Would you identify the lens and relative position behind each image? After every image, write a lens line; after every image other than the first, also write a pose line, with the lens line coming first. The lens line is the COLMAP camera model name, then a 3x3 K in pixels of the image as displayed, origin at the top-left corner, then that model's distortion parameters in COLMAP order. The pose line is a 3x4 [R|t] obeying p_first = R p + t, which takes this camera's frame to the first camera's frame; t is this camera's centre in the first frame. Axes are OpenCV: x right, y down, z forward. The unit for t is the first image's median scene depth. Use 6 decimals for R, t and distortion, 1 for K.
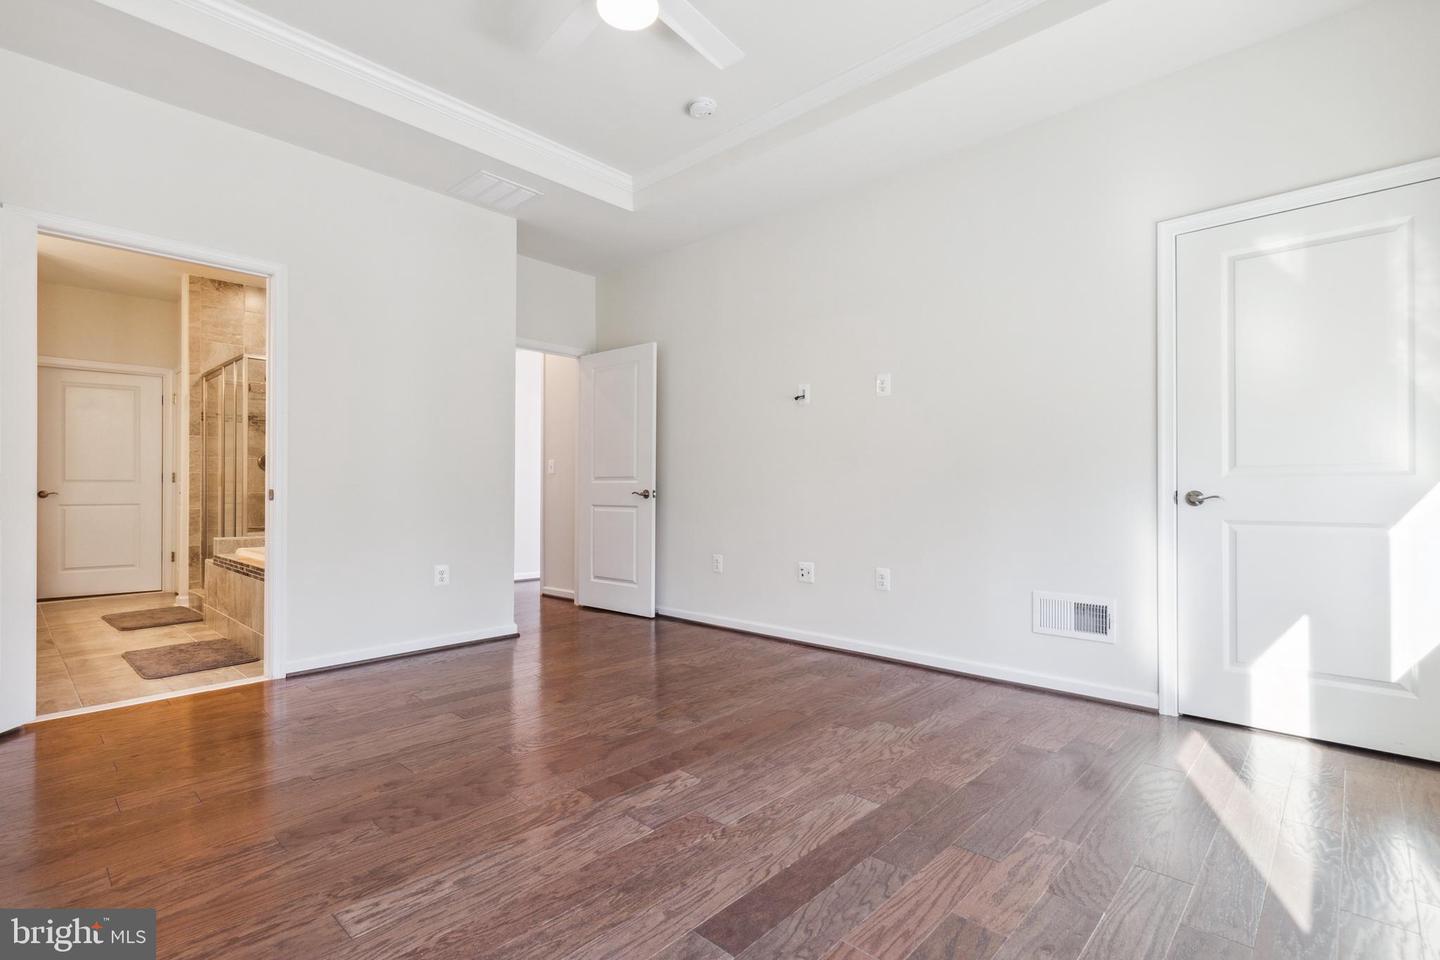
lens RADIAL K [[678.2, 0, 729.4], [0, 678.2, 486.5], [0, 0, 1]] dist [0.005983, -0.002154]
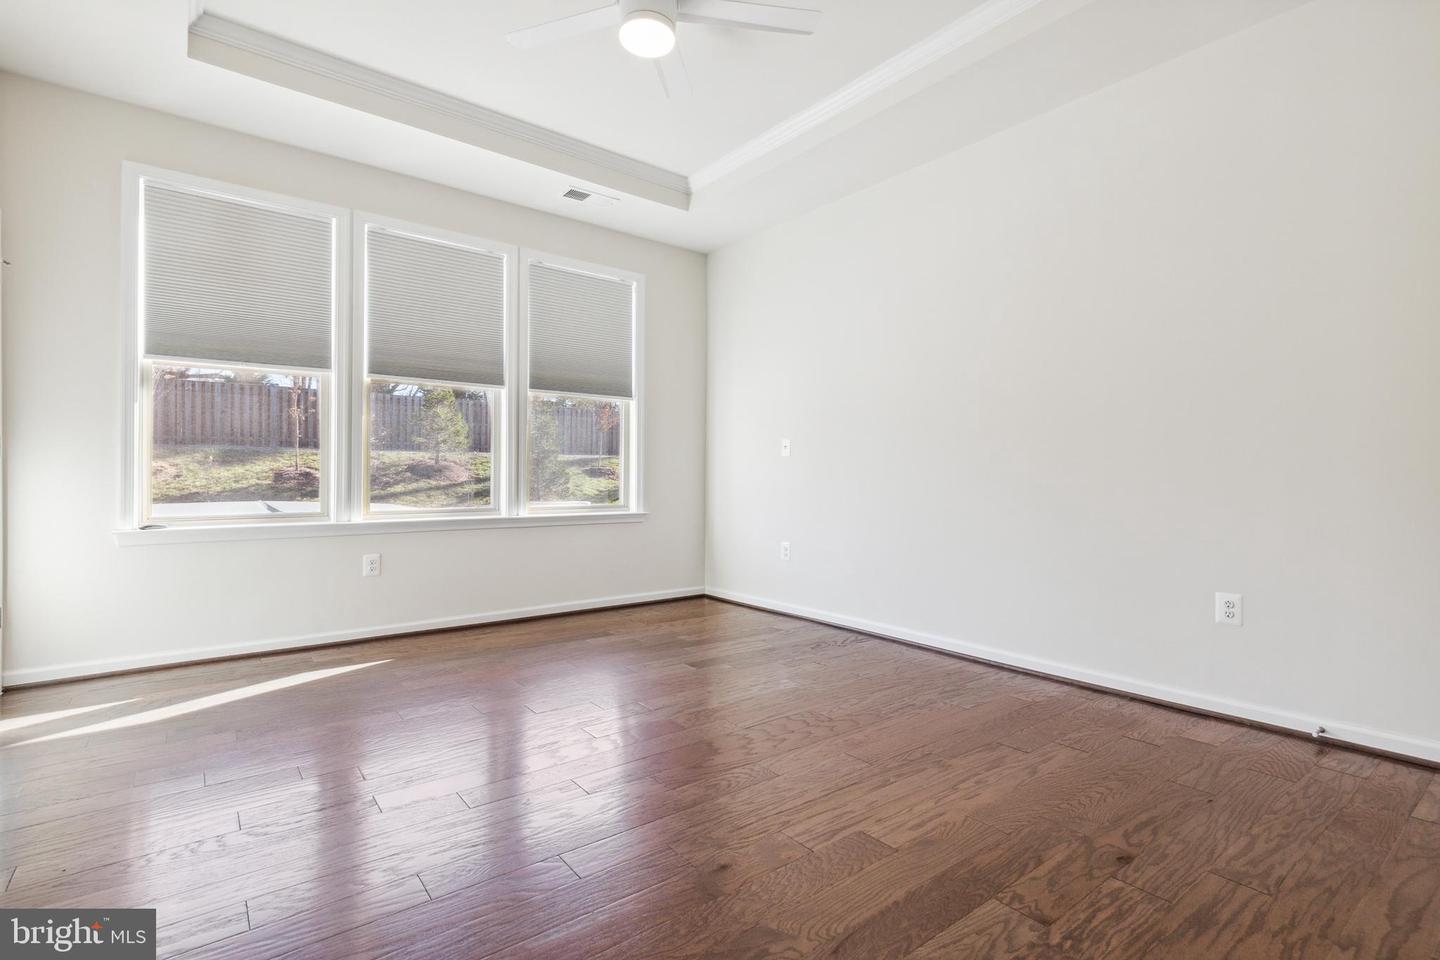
lens RADIAL K [[678.2, 0, 729.1], [0, 678.2, 476.6], [0, 0, 1]] dist [0.005983, -0.002154]
pose [[-0.988530, -0.009414, 0.150734, -0.402587], [-0.010755, 0.999909, -0.008089, 0.013694], [-0.150644, -0.009617, -0.988541, 1.851559]]
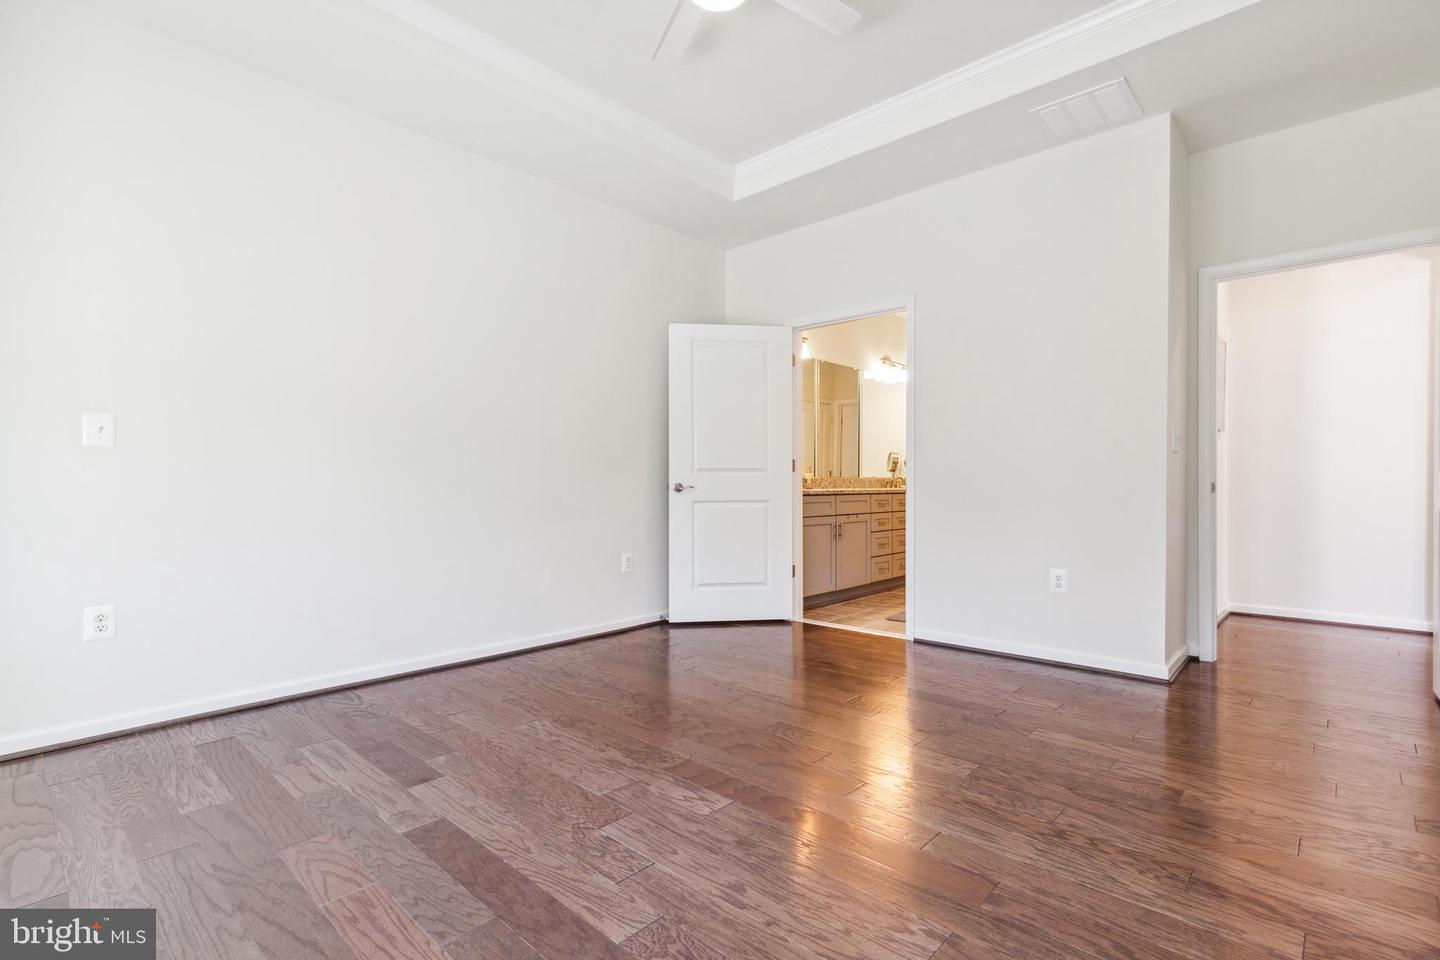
lens RADIAL K [[678.2, 0, 713.5], [0, 678.2, 485.7], [0, 0, 1]] dist [0.005983, -0.002154]
pose [[-0.009612, 0.004069, -0.999946, 0.738520], [0.006315, 0.999972, 0.004008, 0.001603], [0.999934, -0.006276, -0.009637, 0.899050]]
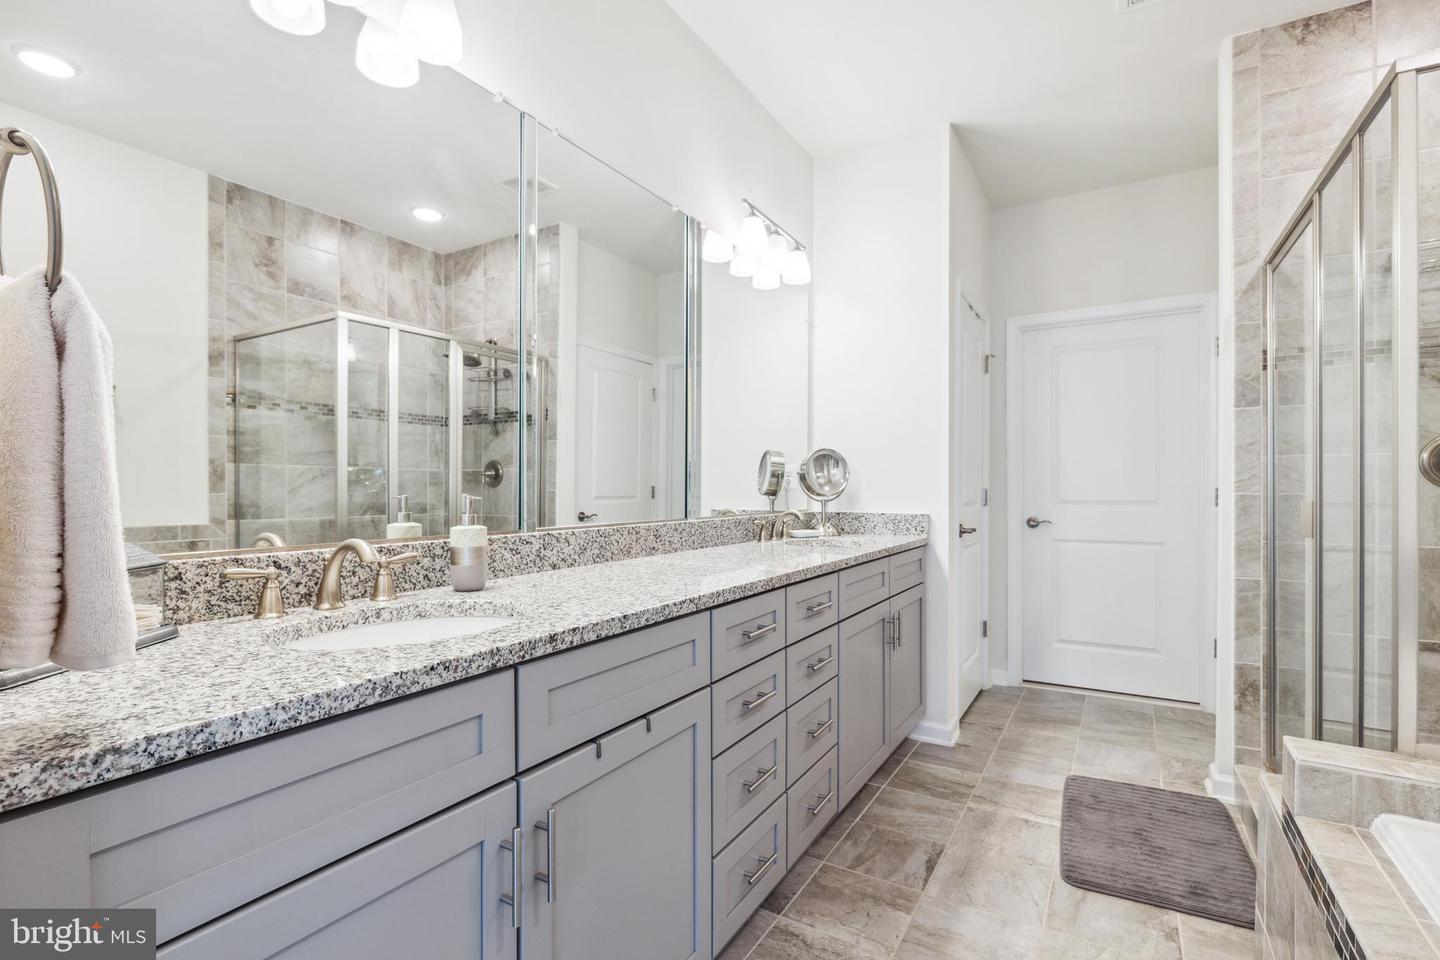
lens RADIAL K [[678.2, 0, 728.2], [0, 678.2, 488.5], [0, 0, 1]] dist [0.005983, -0.002154]
pose [[0.212941, -0.001435, -0.977064, -0.960010], [0.006768, 0.999977, 0.000007, -0.056196], [0.977042, -0.006615, 0.212946, 1.293091]]
